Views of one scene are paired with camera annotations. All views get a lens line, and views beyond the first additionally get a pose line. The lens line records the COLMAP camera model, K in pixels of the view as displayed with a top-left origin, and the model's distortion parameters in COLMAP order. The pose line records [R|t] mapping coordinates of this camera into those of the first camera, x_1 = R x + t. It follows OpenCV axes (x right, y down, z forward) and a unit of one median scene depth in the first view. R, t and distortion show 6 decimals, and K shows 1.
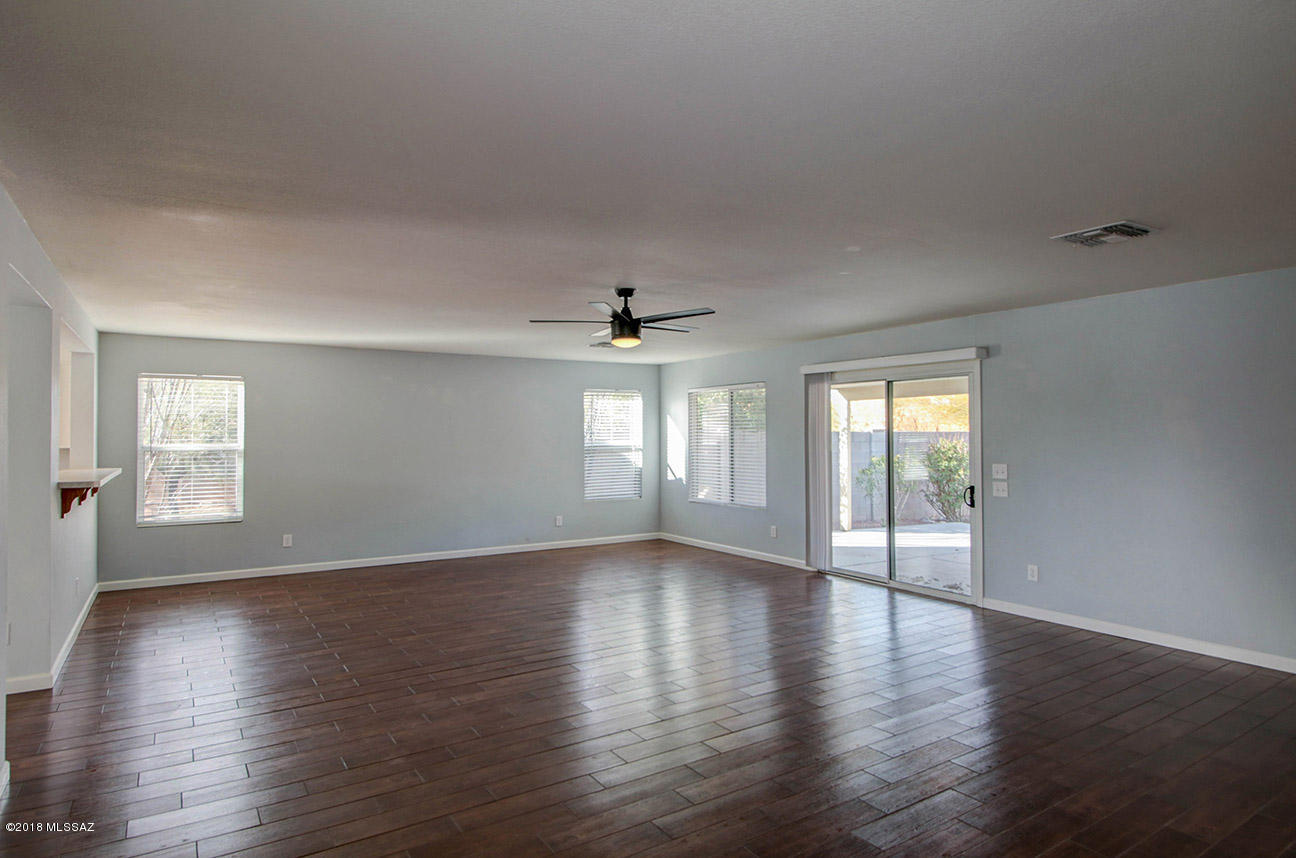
lens RADIAL K [[727.7, 0, 632.3], [0, 727.7, 426.2], [0, 0, 1]] dist [0.001697, 0.000119]
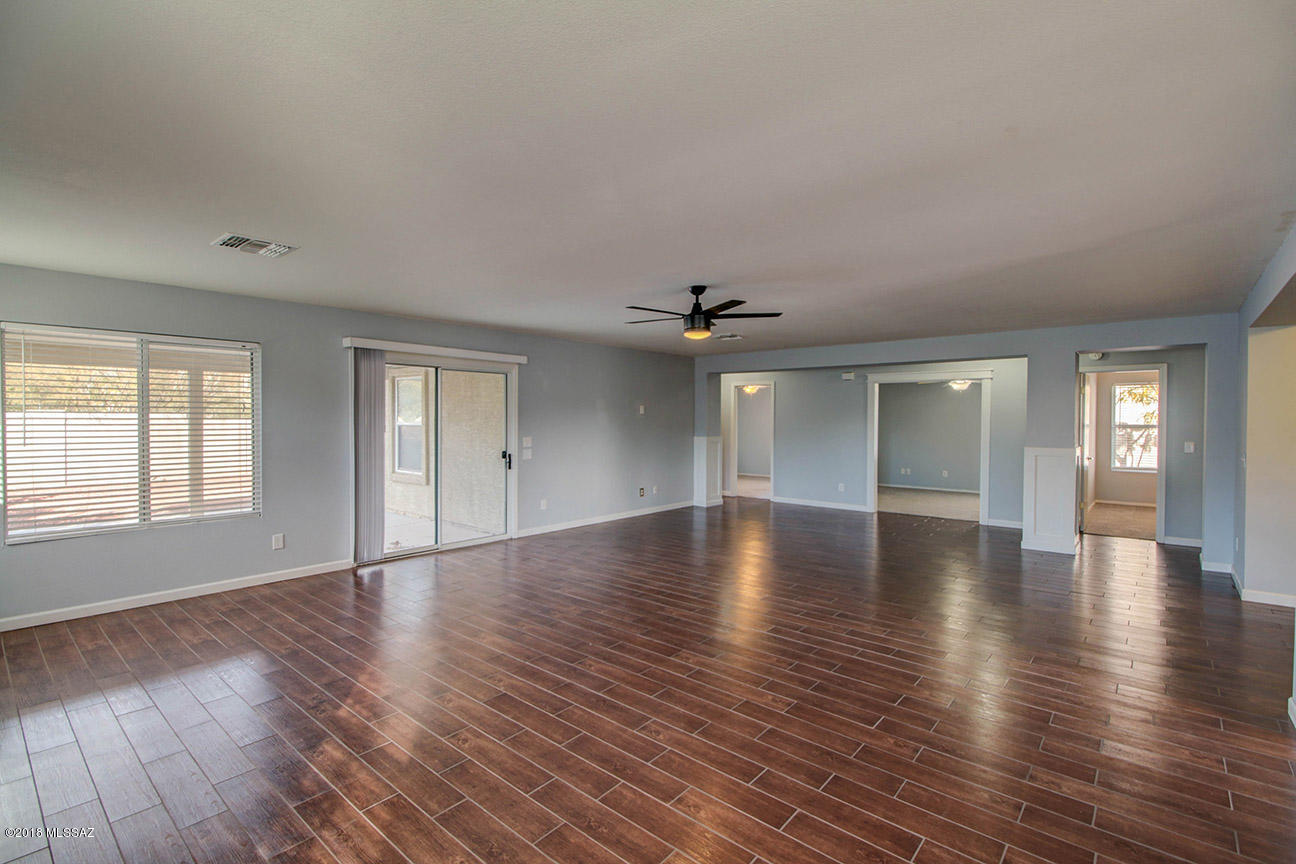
lens RADIAL K [[603.9, 0, 646.6], [0, 603.9, 422.8], [0, 0, 1]] dist [0.000239, -0.000002]
pose [[-0.292623, -0.010333, 0.956172, -0.539469], [-0.016103, 0.999853, 0.005877, 0.009384], [-0.956092, -0.013678, -0.292747, 0.829617]]
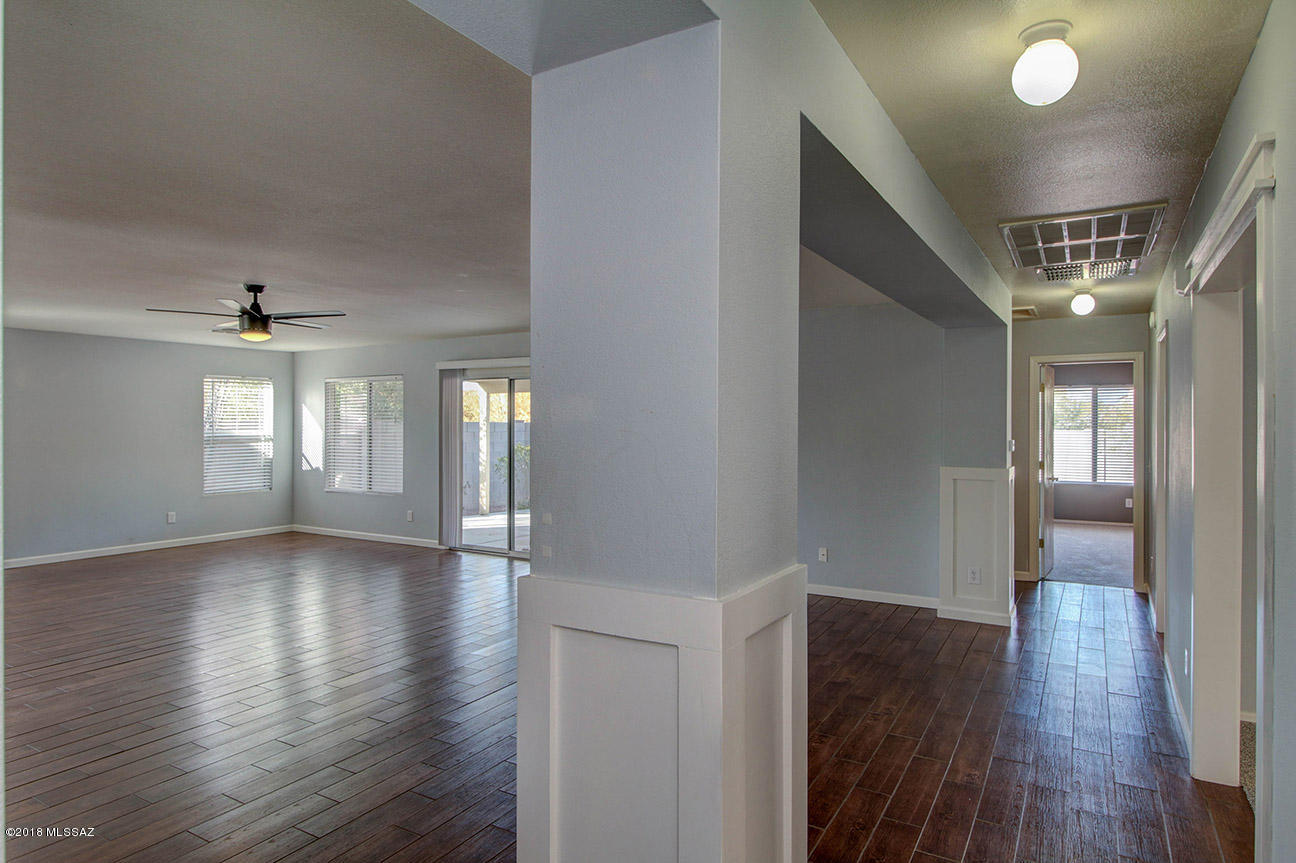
lens RADIAL K [[749.1, 0, 646.1], [0, 749.1, 421.9], [0, 0, 1]] dist [0.003775, -0.010840]
pose [[0.889729, 0.006431, 0.456444, 0.000316], [-0.010002, 0.999935, 0.005408, -0.002143], [-0.456380, -0.009377, 0.889736, -0.135761]]
